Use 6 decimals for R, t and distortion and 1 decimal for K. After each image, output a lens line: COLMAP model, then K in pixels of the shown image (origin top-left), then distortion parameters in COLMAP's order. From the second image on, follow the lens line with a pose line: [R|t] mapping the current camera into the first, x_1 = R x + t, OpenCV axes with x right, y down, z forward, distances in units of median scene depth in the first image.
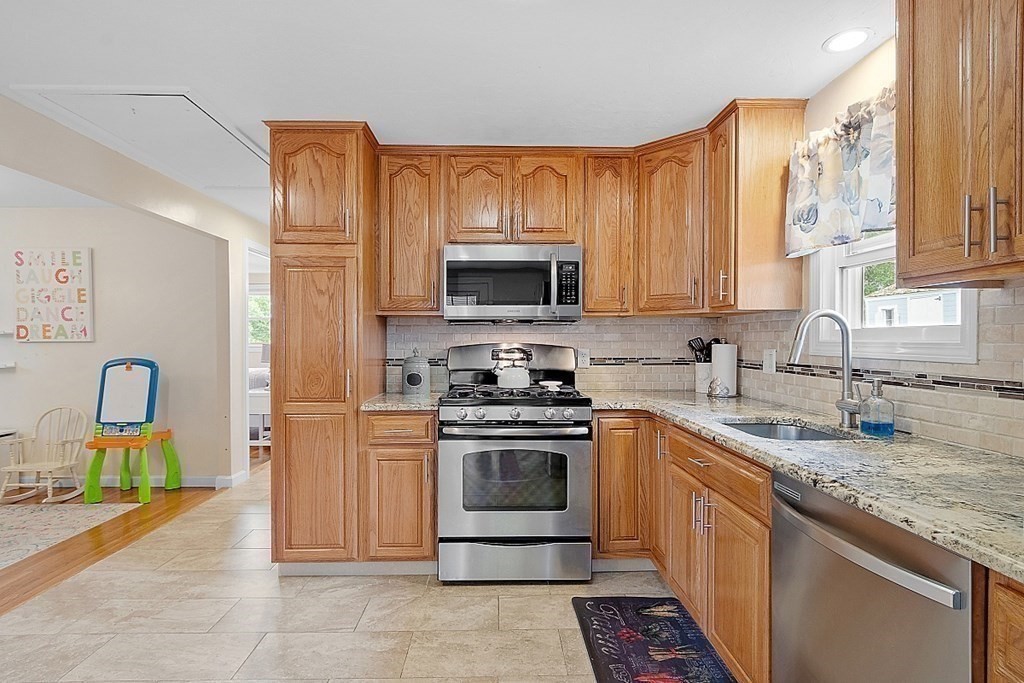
lens RADIAL K [[531.0, 0, 507.6], [0, 531.0, 345.1], [0, 0, 1]] dist [-0.000365, 0.001402]
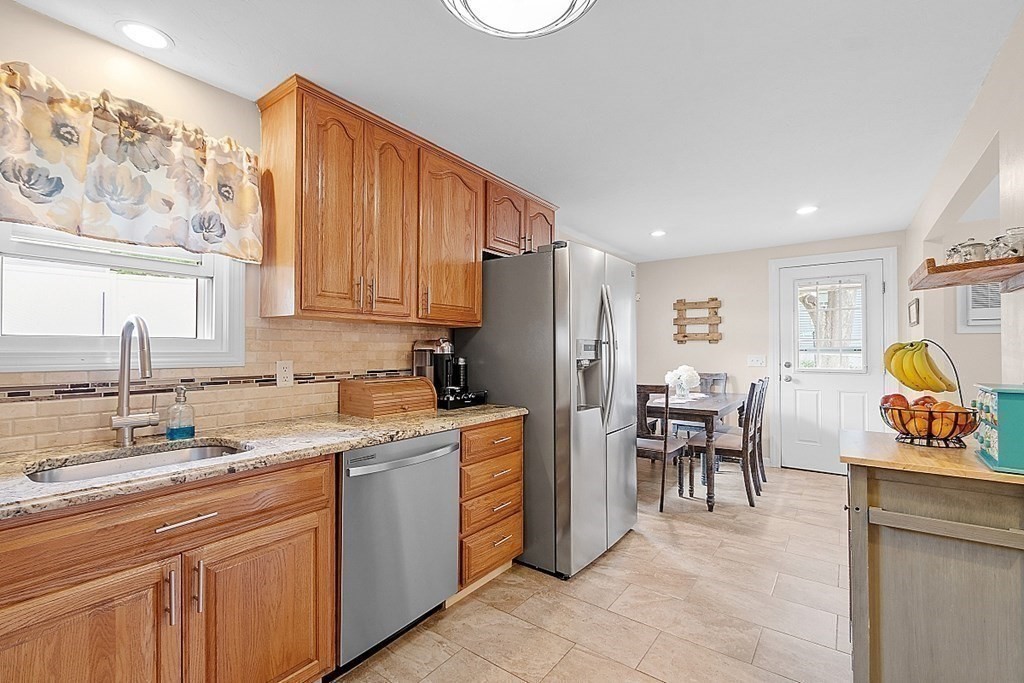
lens RADIAL K [[450.9, 0, 506.9], [0, 450.9, 343.6], [0, 0, 1]] dist [-0.000675, -0.000199]
pose [[-0.784035, 0.006614, 0.620681, -0.250897], [0.005658, 0.999978, -0.003508, -0.010184], [-0.620691, 0.000761, -0.784055, 0.843343]]
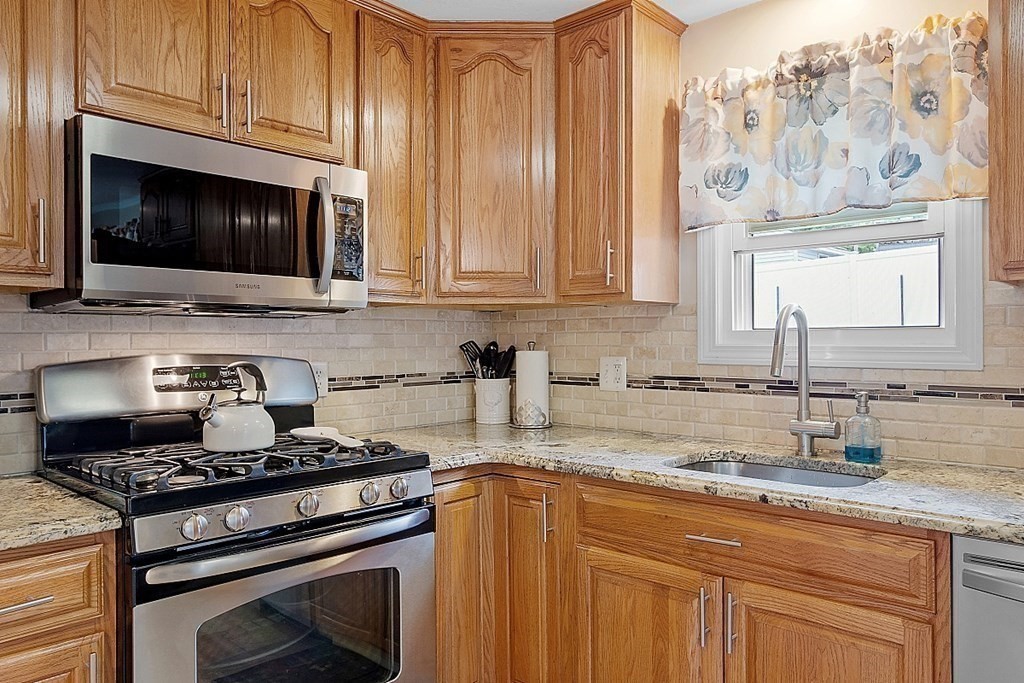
lens RADIAL K [[722.6, 0, 516.0], [0, 722.6, 341.8], [0, 0, 1]] dist [0.008657, 0.000024]
pose [[0.699234, -0.003857, 0.714882, -0.292198], [0.011931, 0.999909, -0.006276, -0.007816], [-0.714793, 0.012918, 0.699217, 0.392766]]
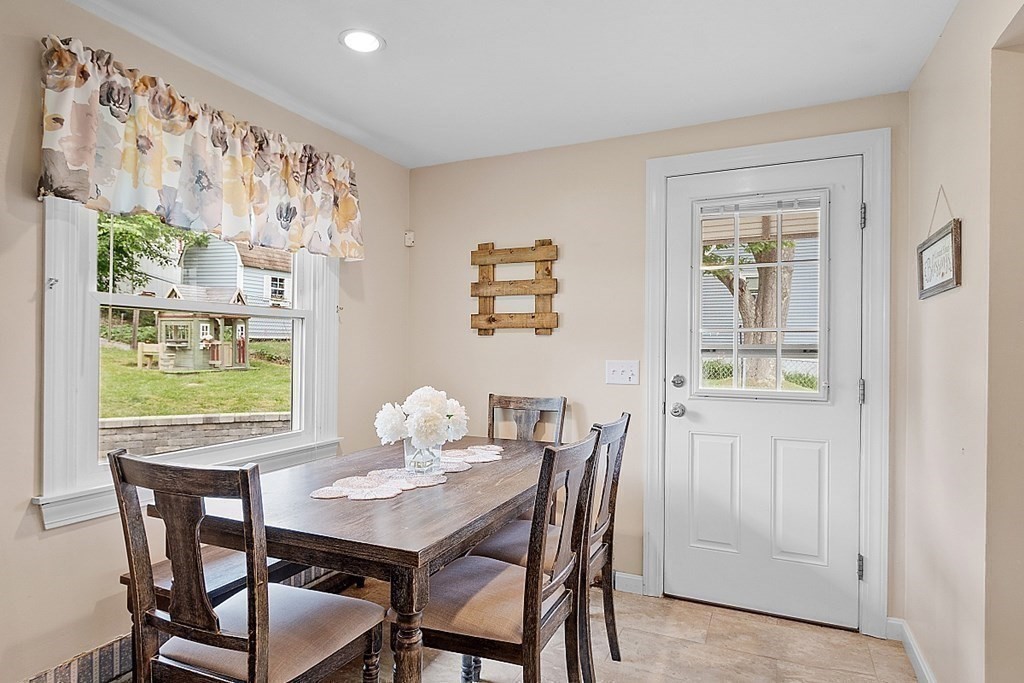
lens RADIAL K [[571.0, 0, 503.5], [0, 571.0, 348.0], [0, 0, 1]] dist [-0.008253, -0.003319]
pose [[-0.891149, -0.008885, 0.453623, -0.208750], [-0.003989, 0.999923, 0.011749, -0.000070], [-0.453693, 0.008661, -0.891116, -0.068609]]
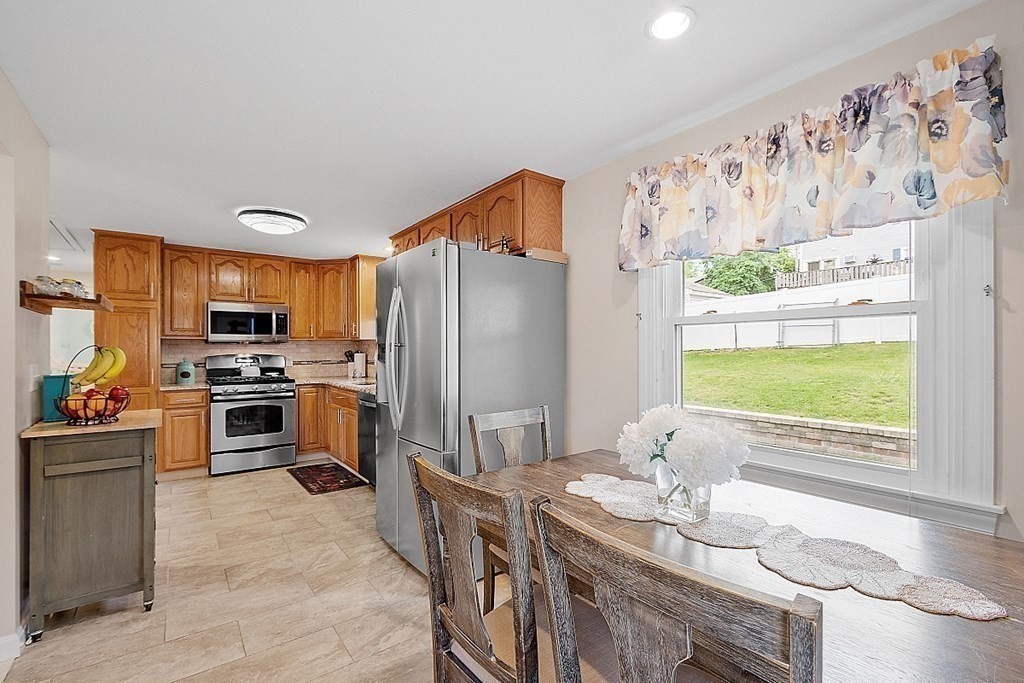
lens RADIAL K [[450.9, 0, 508.3], [0, 450.9, 348.6], [0, 0, 1]] dist [-0.000675, -0.000199]
pose [[0.815573, -0.002898, 0.578648, -0.183529], [0.011052, 0.999883, -0.010570, 0.005622], [-0.578549, 0.015016, 0.815509, -0.942244]]
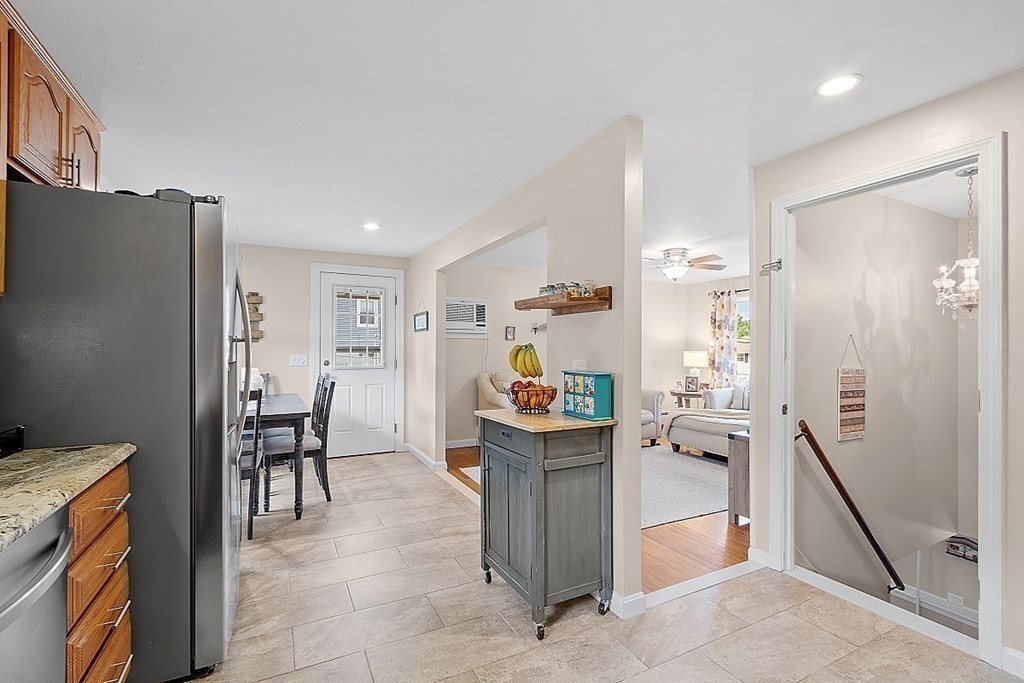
lens RADIAL K [[450.9, 0, 509.0], [0, 450.9, 346.2], [0, 0, 1]] dist [-0.000675, -0.000199]
pose [[-0.898703, -0.007852, -0.438488, 0.100628], [-0.010139, 0.999944, 0.002874, -0.011315], [0.438441, 0.007029, -0.898732, 0.822818]]
